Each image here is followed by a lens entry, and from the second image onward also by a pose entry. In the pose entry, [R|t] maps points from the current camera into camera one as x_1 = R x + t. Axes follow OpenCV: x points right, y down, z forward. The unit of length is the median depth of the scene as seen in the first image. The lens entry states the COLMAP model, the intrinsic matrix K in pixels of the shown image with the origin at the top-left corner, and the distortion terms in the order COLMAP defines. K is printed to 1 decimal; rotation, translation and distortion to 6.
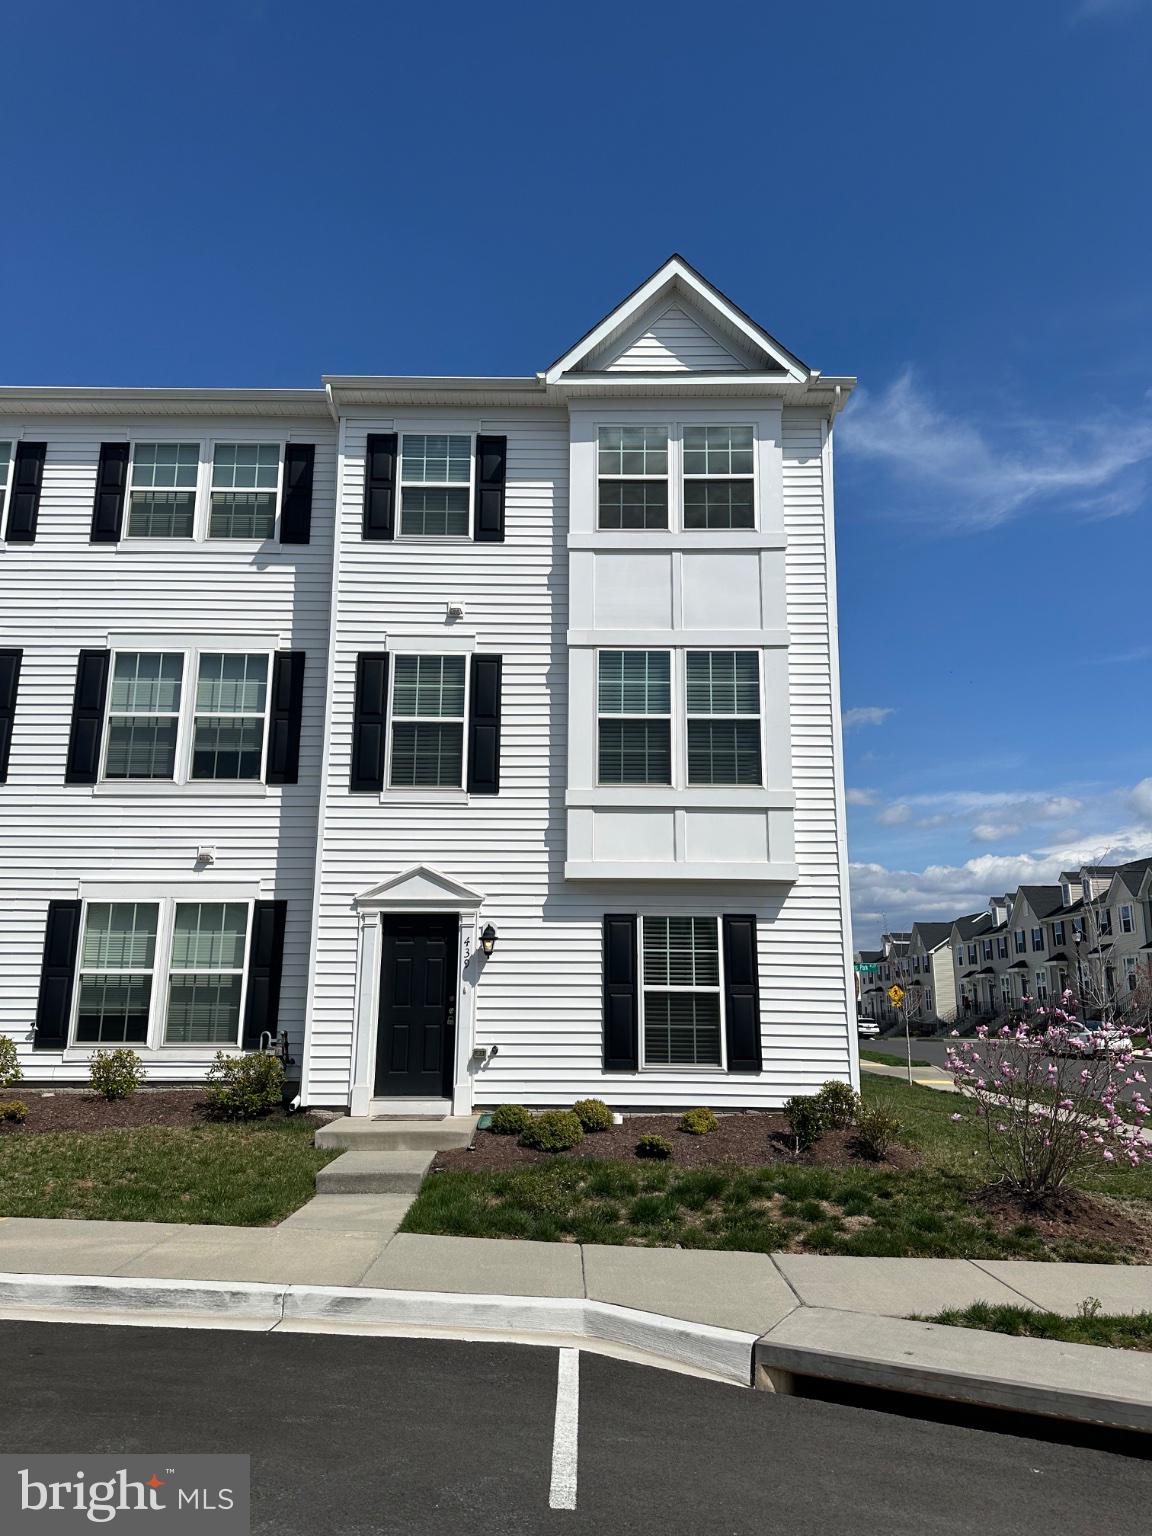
lens RADIAL K [[1080.8, 0, 576.6], [0, 1080.8, 772.9], [0, 0, 1]] dist [0.164467, -0.301740]
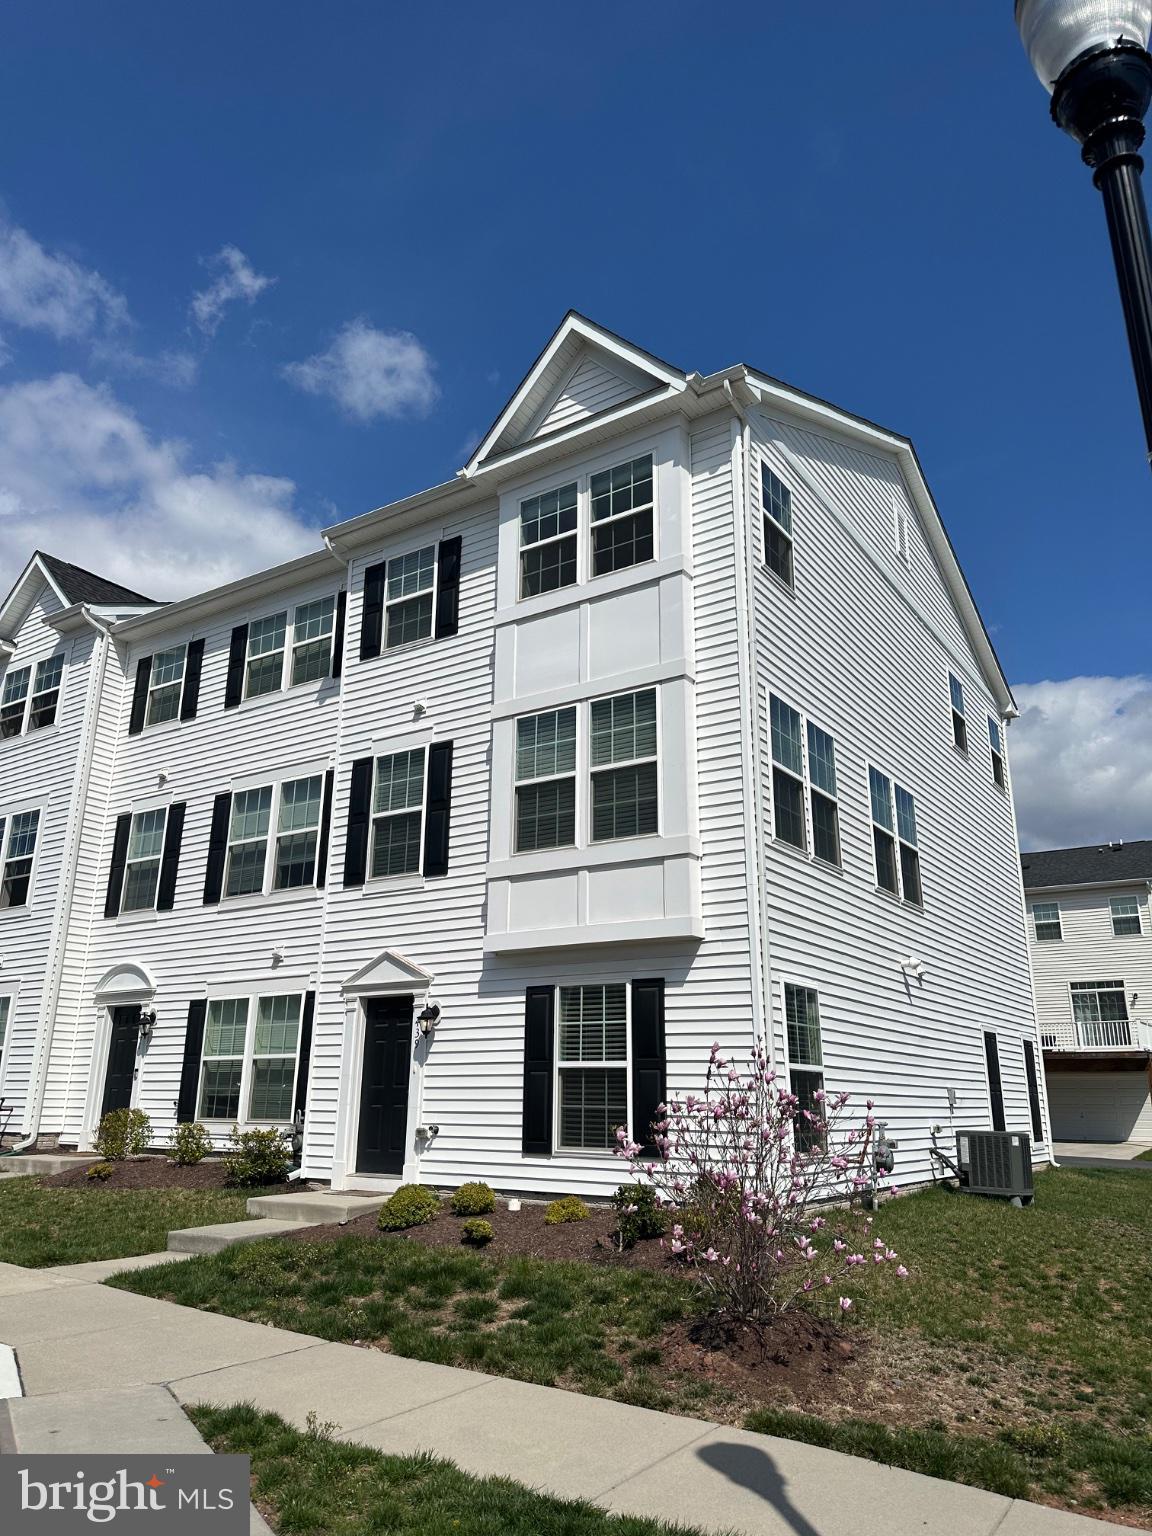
lens RADIAL K [[1080.8, 0, 576.6], [0, 1080.8, 772.9], [0, 0, 1]] dist [0.164467, -0.301740]
pose [[0.823976, -0.161067, -0.543251, 0.604880], [0.116353, 0.986413, -0.115981, 0.058152], [0.554550, 0.032356, 0.831521, 0.207474]]
